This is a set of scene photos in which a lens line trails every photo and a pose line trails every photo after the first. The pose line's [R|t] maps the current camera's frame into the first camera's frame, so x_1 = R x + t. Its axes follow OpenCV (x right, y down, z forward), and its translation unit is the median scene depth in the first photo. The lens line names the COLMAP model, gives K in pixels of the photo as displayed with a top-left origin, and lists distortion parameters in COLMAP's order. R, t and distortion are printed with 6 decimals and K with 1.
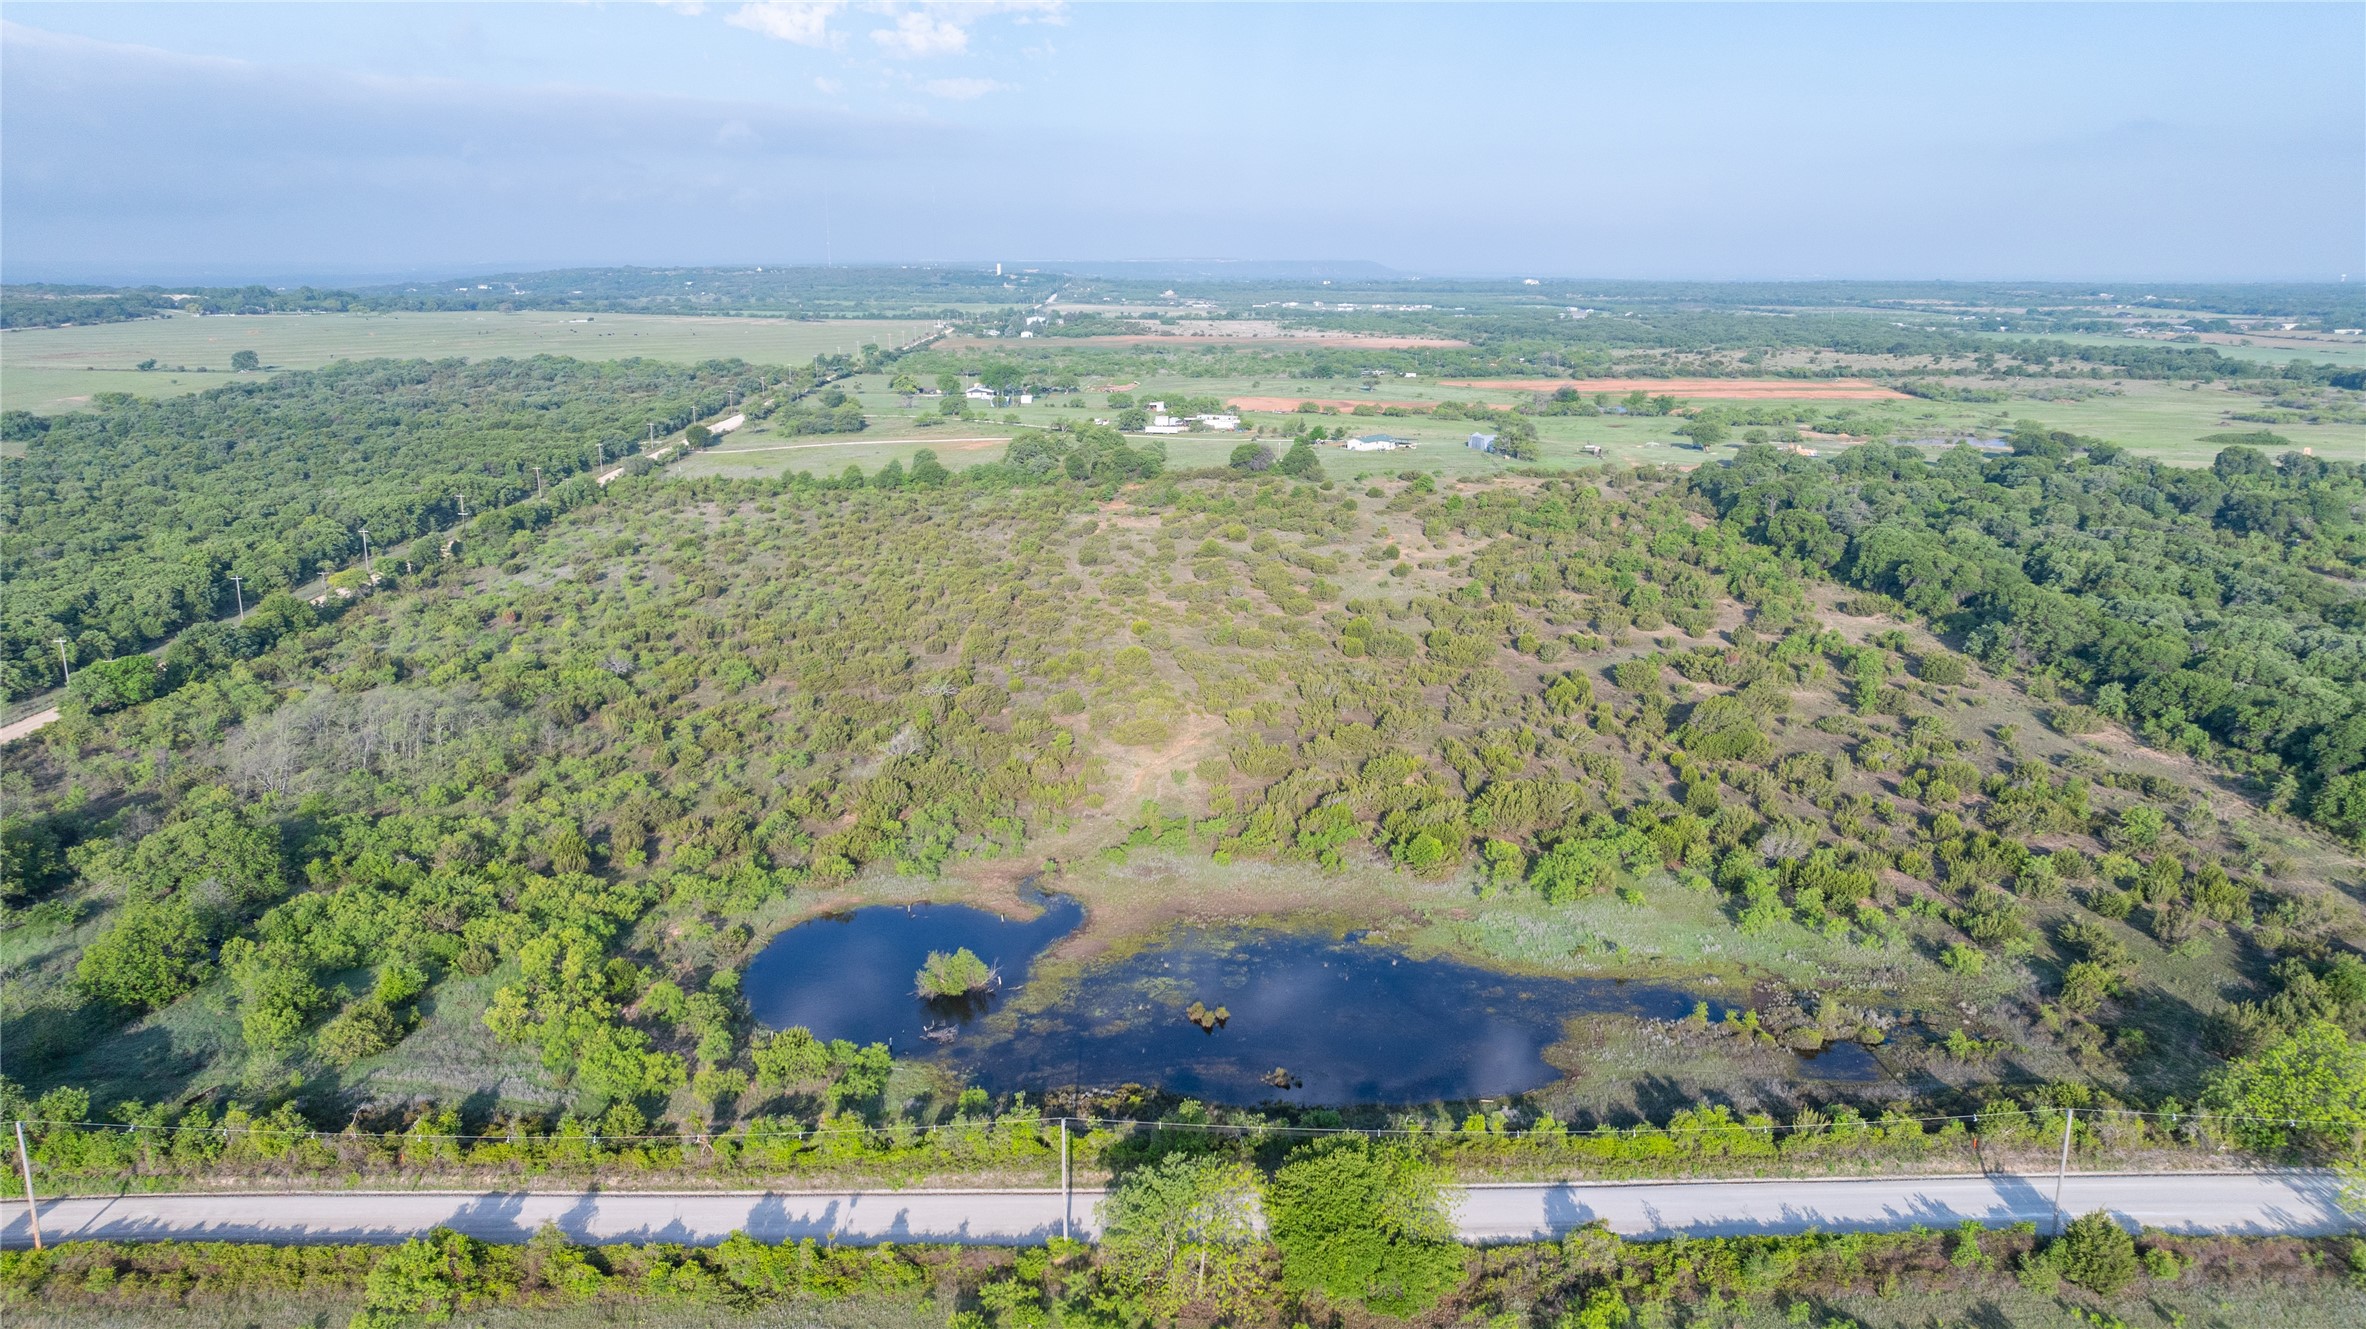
lens RADIAL K [[1668.6, 0, 1181.3], [0, 1668.6, 695.2], [0, 0, 1]] dist [-0.040536, 0.043326]
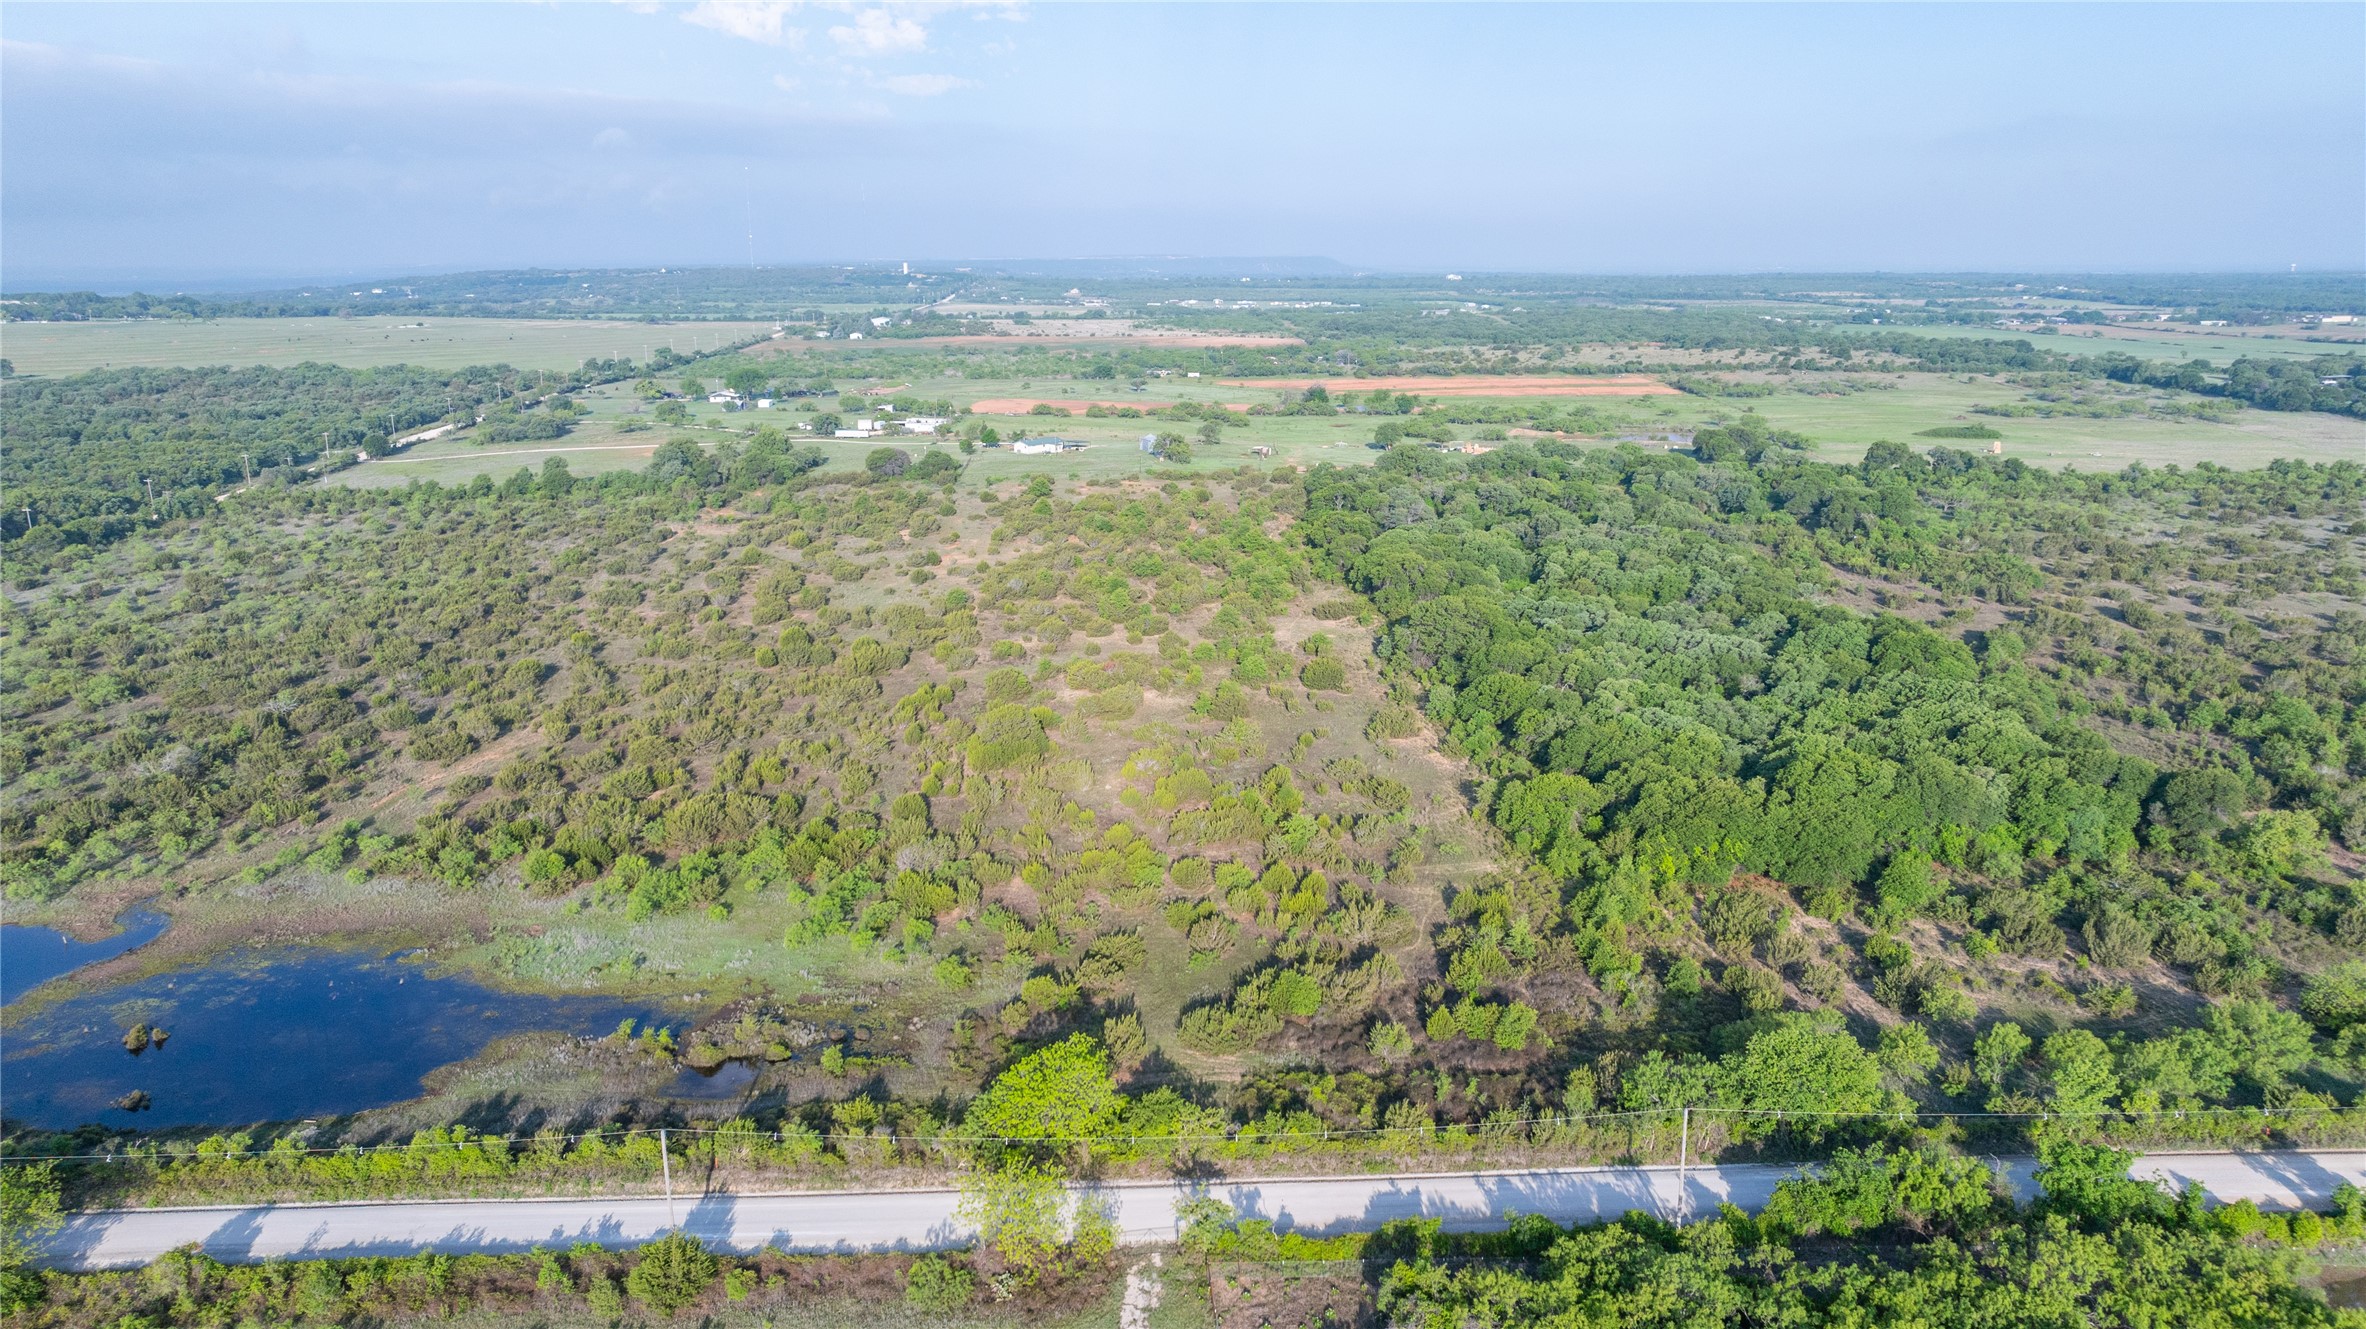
lens RADIAL K [[1699.2, 0, 1183.0], [0, 1699.2, 664.5], [0, 0, 1]] dist [-0.043179, 0.049232]
pose [[0.999849, -0.010359, 0.013959, 0.279274], [0.010630, 0.999753, -0.019503, -0.001777], [-0.013754, 0.019648, 0.999712, -0.008385]]
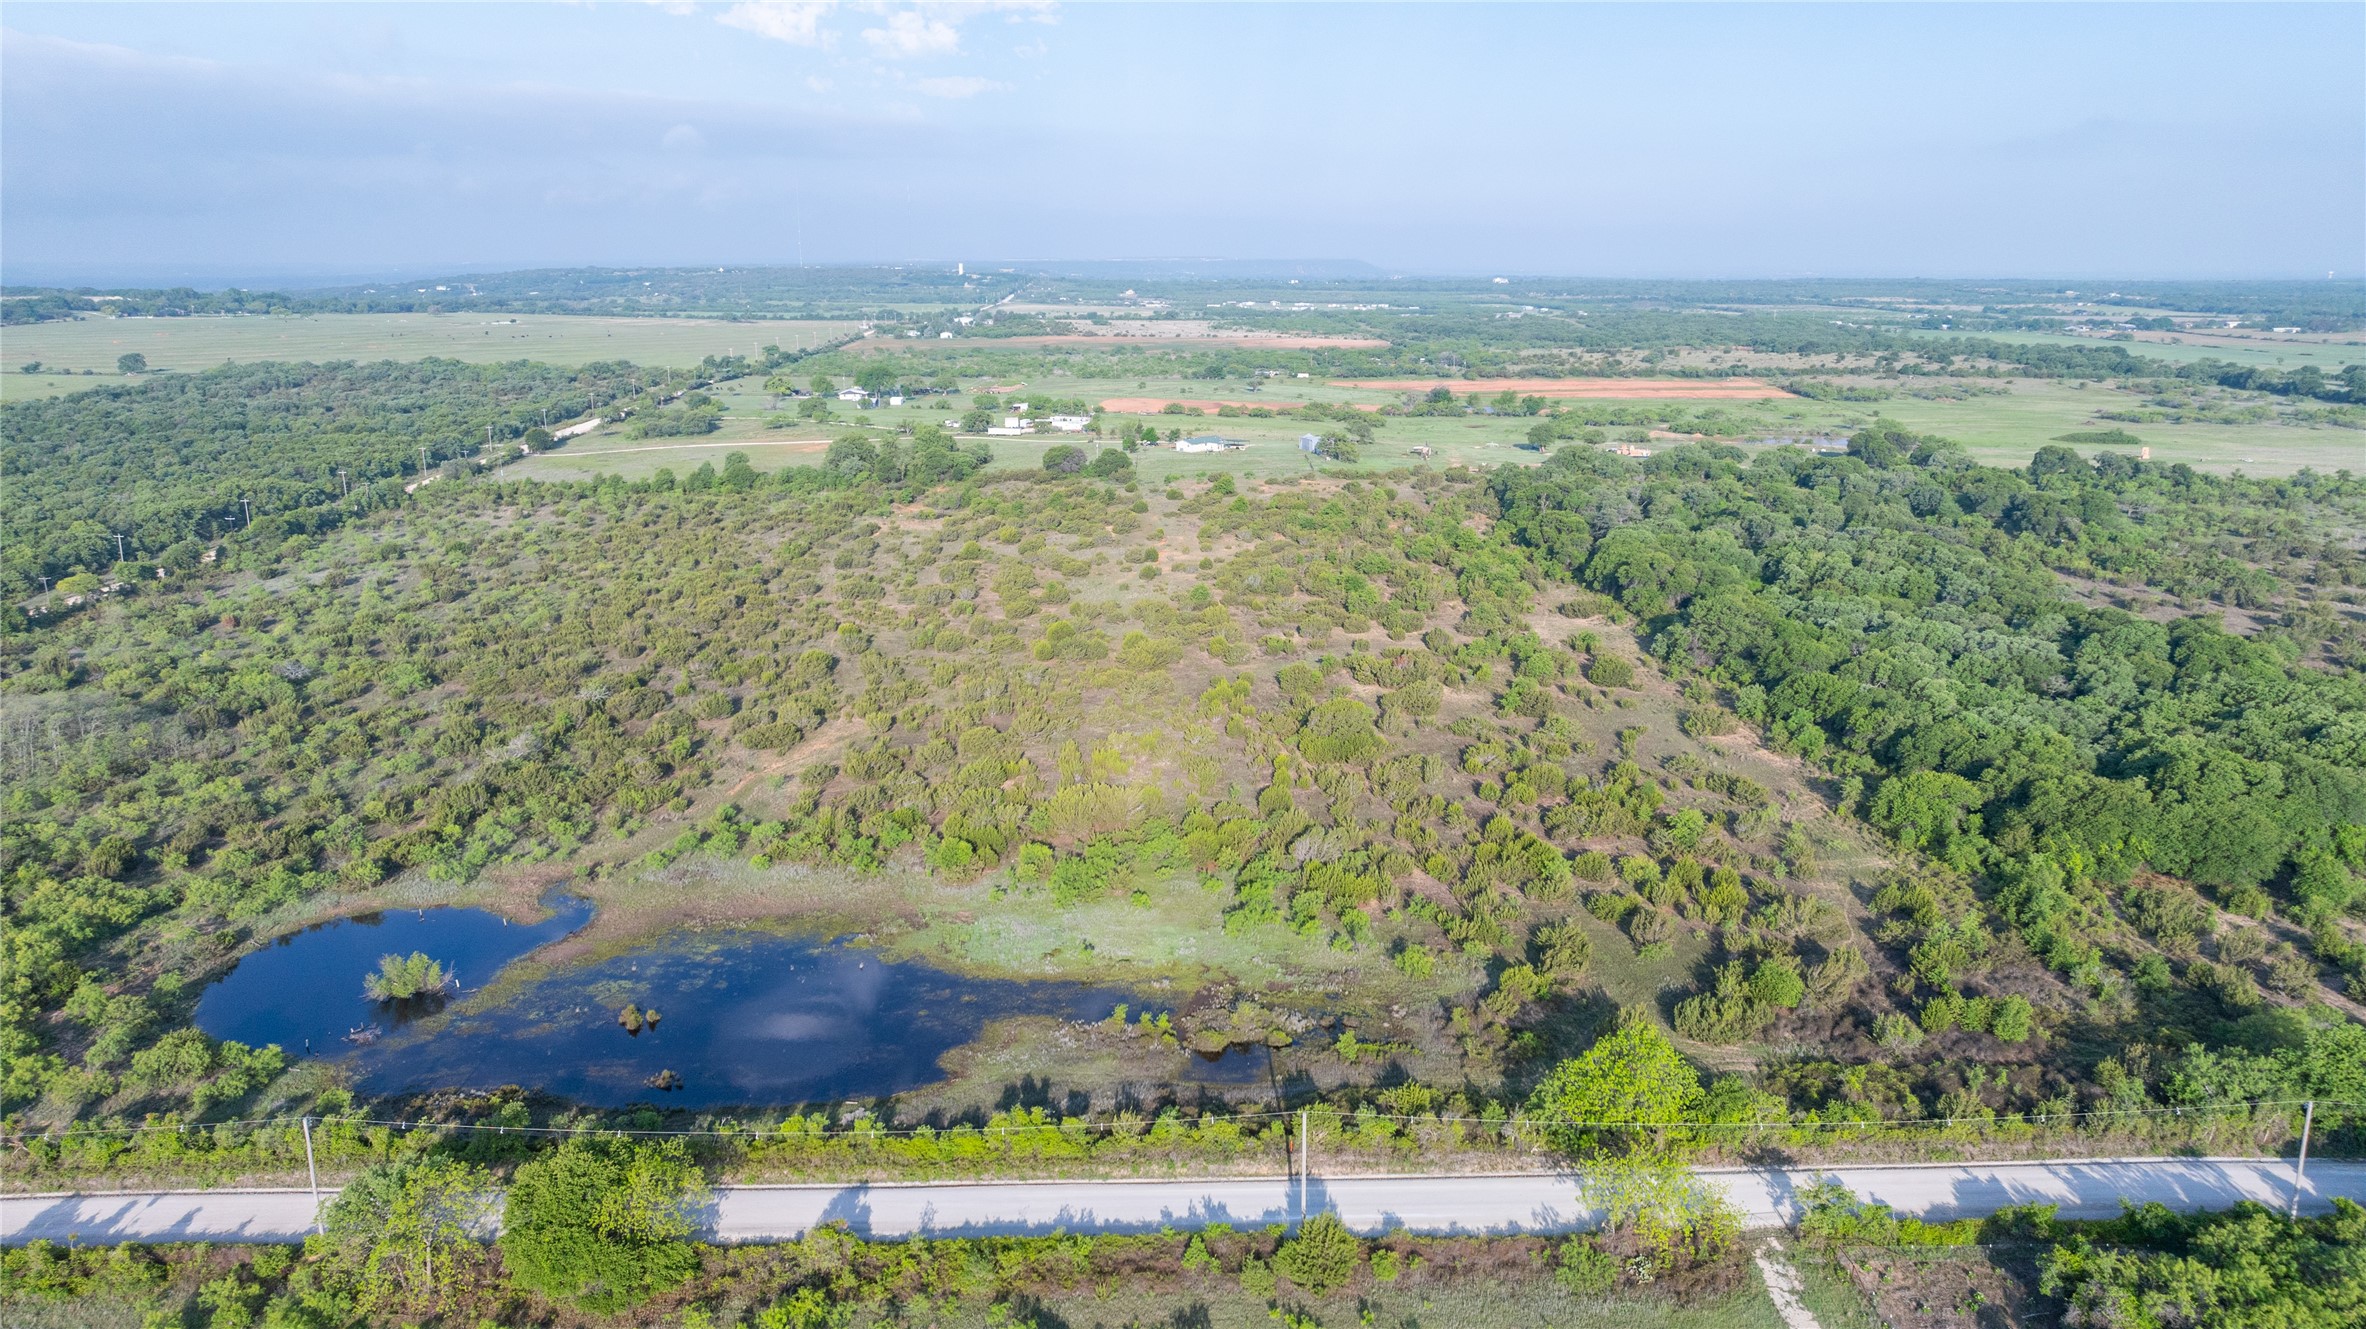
lens RADIAL K [[1685.2, 0, 1183.0], [0, 1685.2, 664.5], [0, 0, 1]] dist [-0.041180, 0.045784]
pose [[0.999996, -0.002181, 0.001667, 0.154105], [0.002212, 0.999820, -0.018853, -0.000919], [-0.001625, 0.018856, 0.999821, -0.009699]]
